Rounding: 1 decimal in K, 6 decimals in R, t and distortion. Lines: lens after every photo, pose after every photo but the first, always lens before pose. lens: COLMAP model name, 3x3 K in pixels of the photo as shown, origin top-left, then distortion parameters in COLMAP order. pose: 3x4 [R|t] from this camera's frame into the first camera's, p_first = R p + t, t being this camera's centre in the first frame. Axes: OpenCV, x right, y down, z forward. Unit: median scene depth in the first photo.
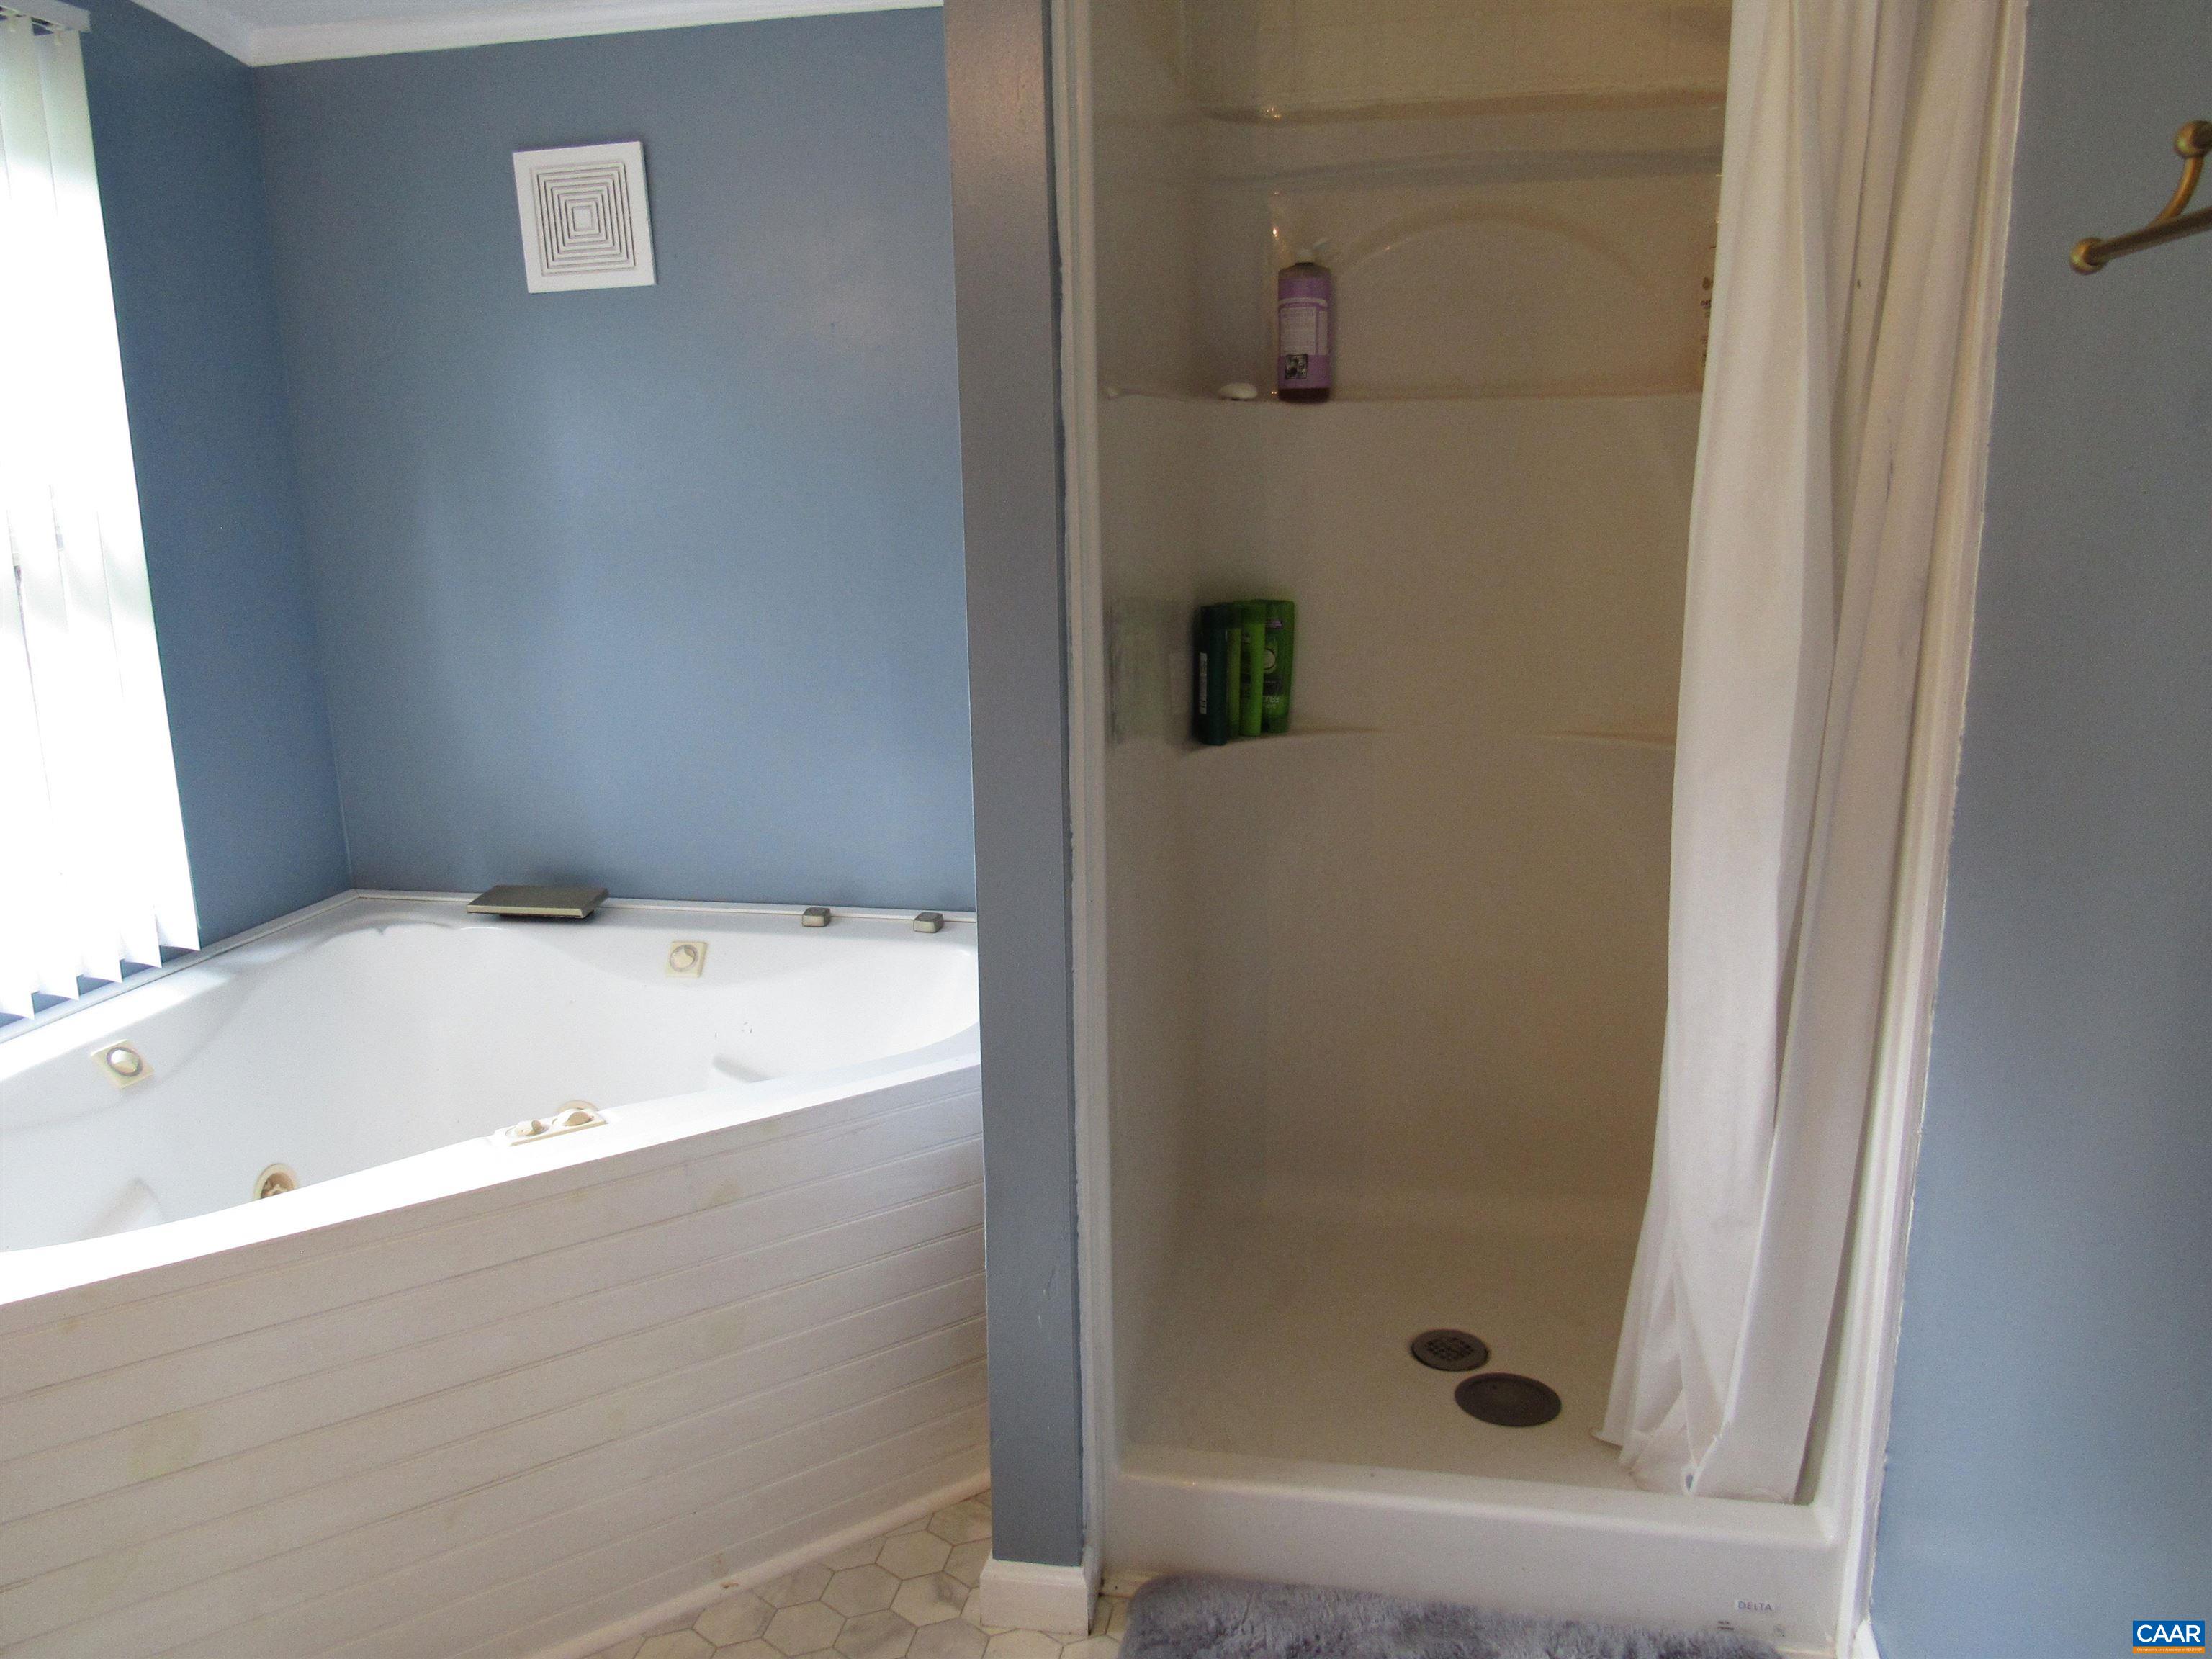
lens RADIAL K [[1573.5, 0, 1101.0], [0, 1573.5, 826.4], [0, 0, 1]] dist [-0.032626, 0.010201]
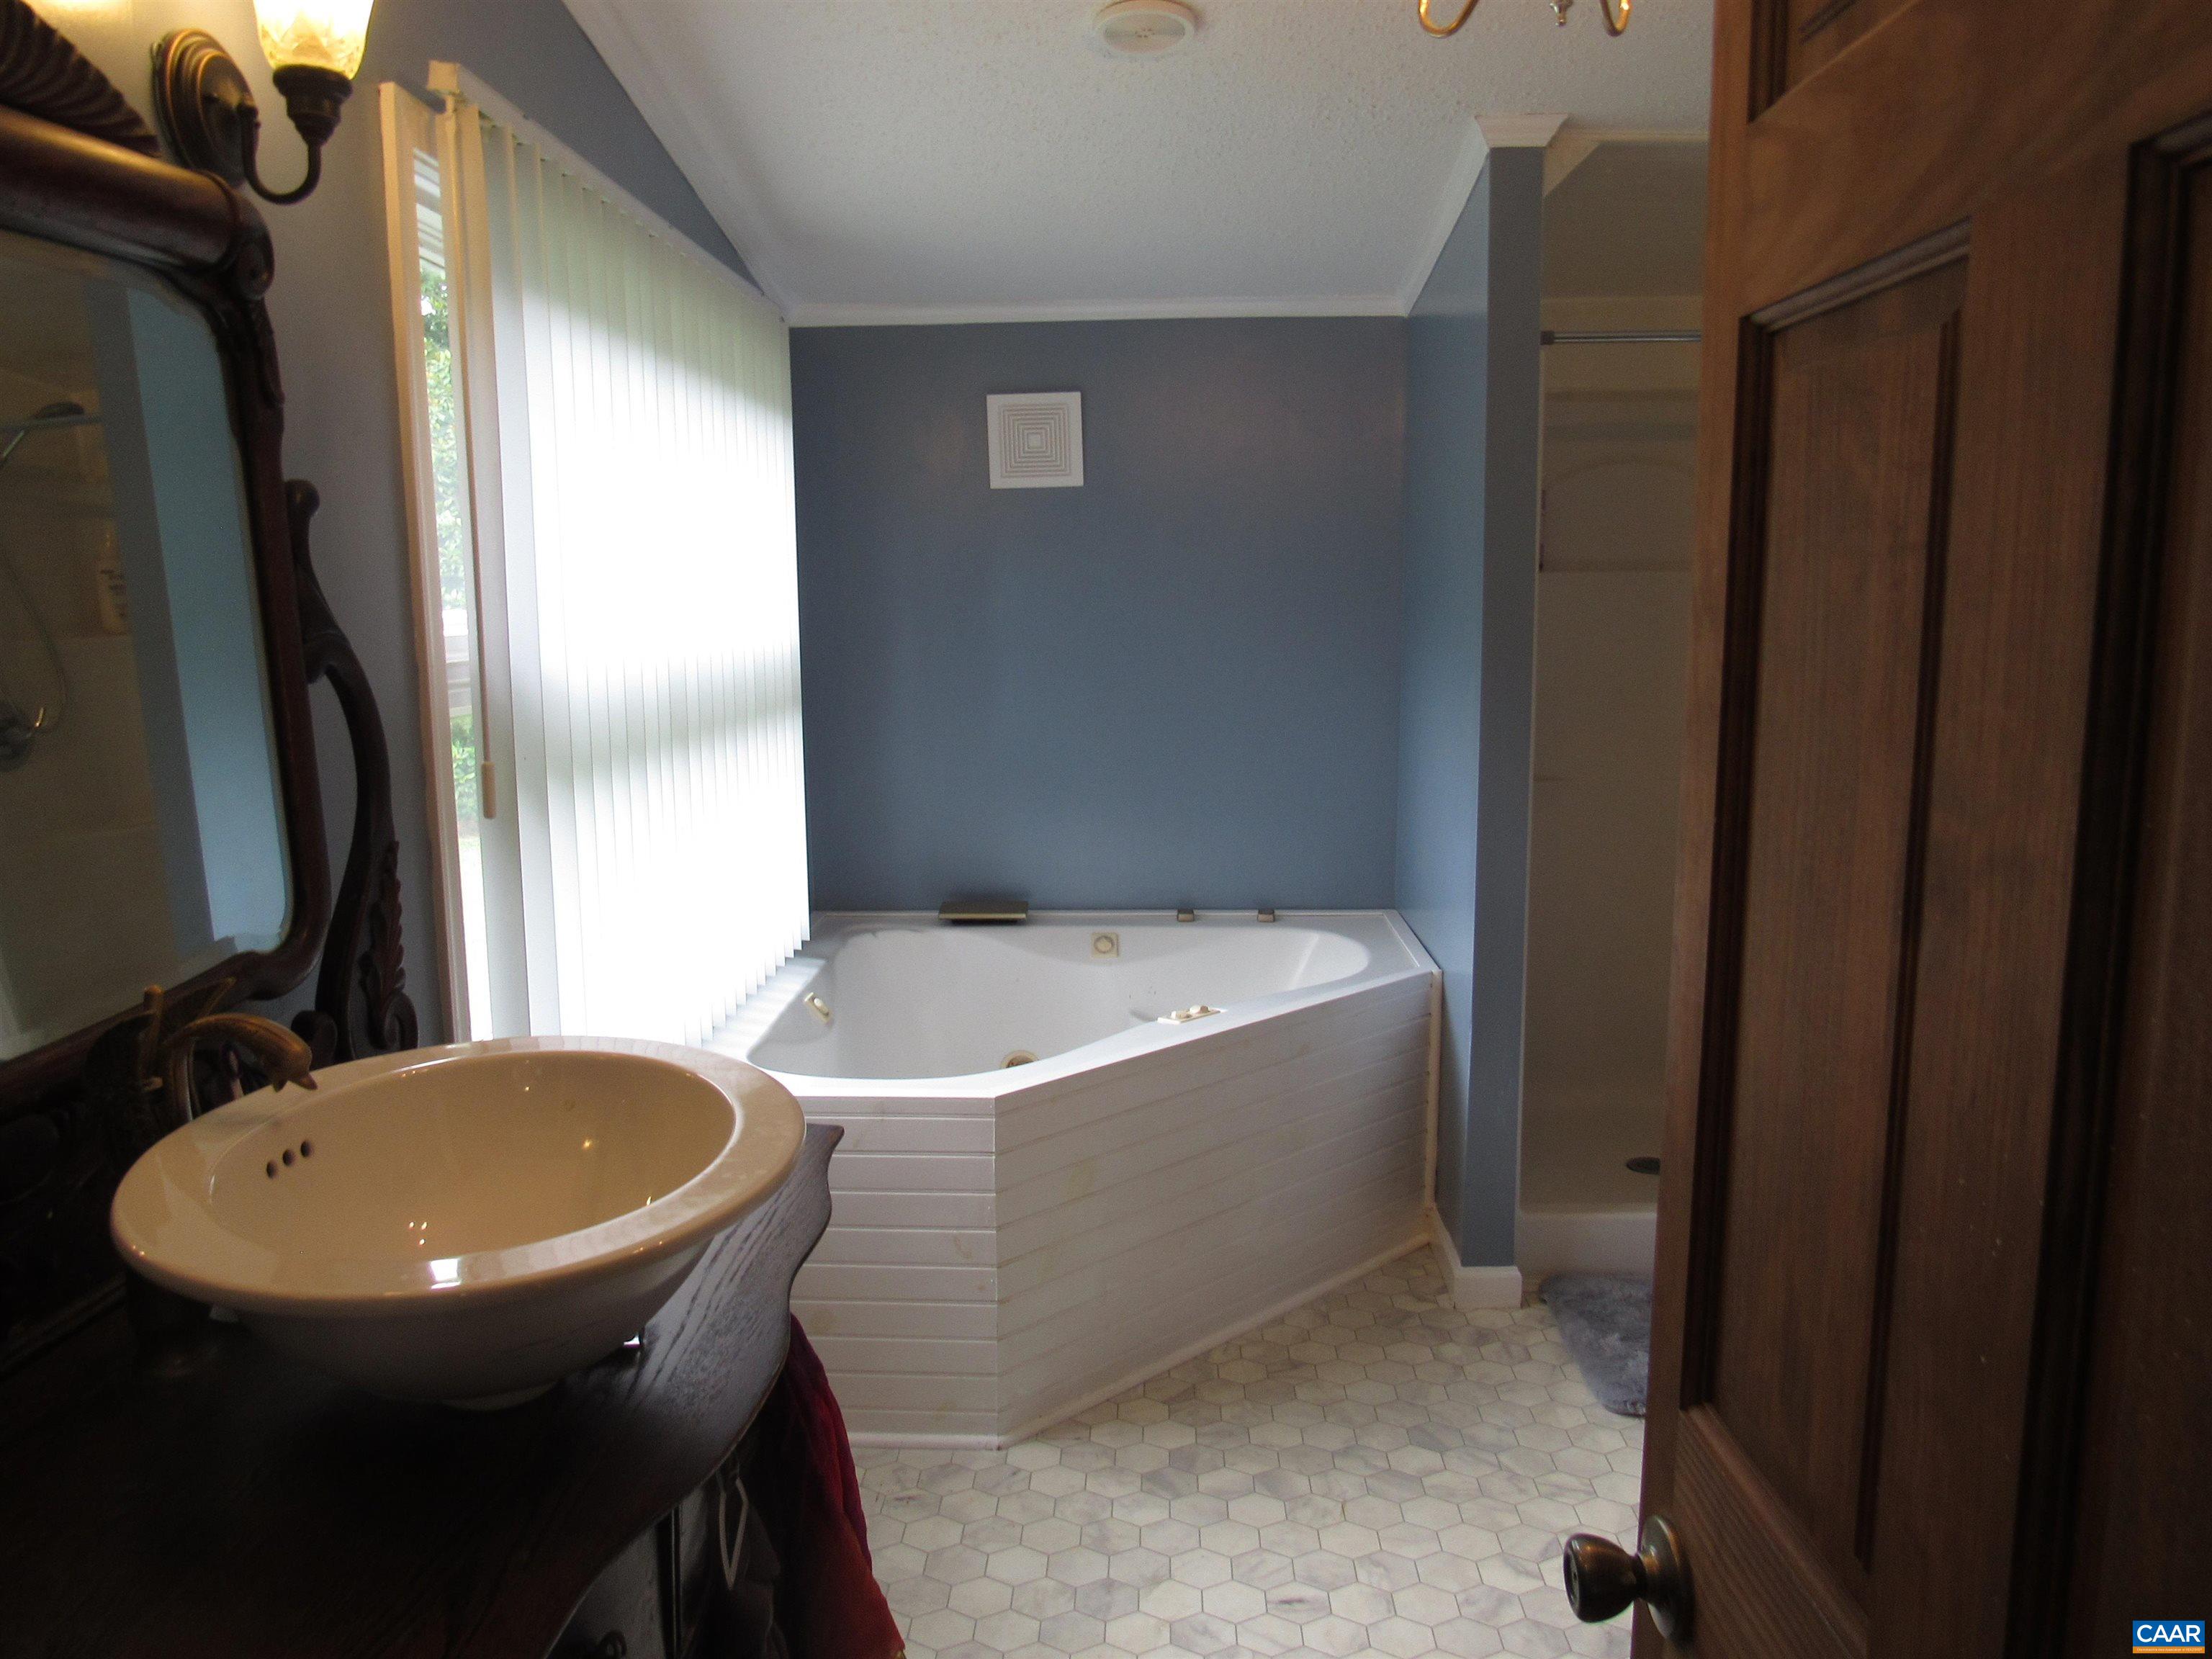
lens RADIAL K [[1573.5, 0, 1109.3], [0, 1573.5, 830.7], [0, 0, 1]] dist [-0.032626, 0.010201]
pose [[0.988293, -0.021191, 0.151087, -0.502466], [0.031247, 0.997429, -0.064493, 0.076900], [-0.149332, 0.068459, 0.986414, -0.454586]]
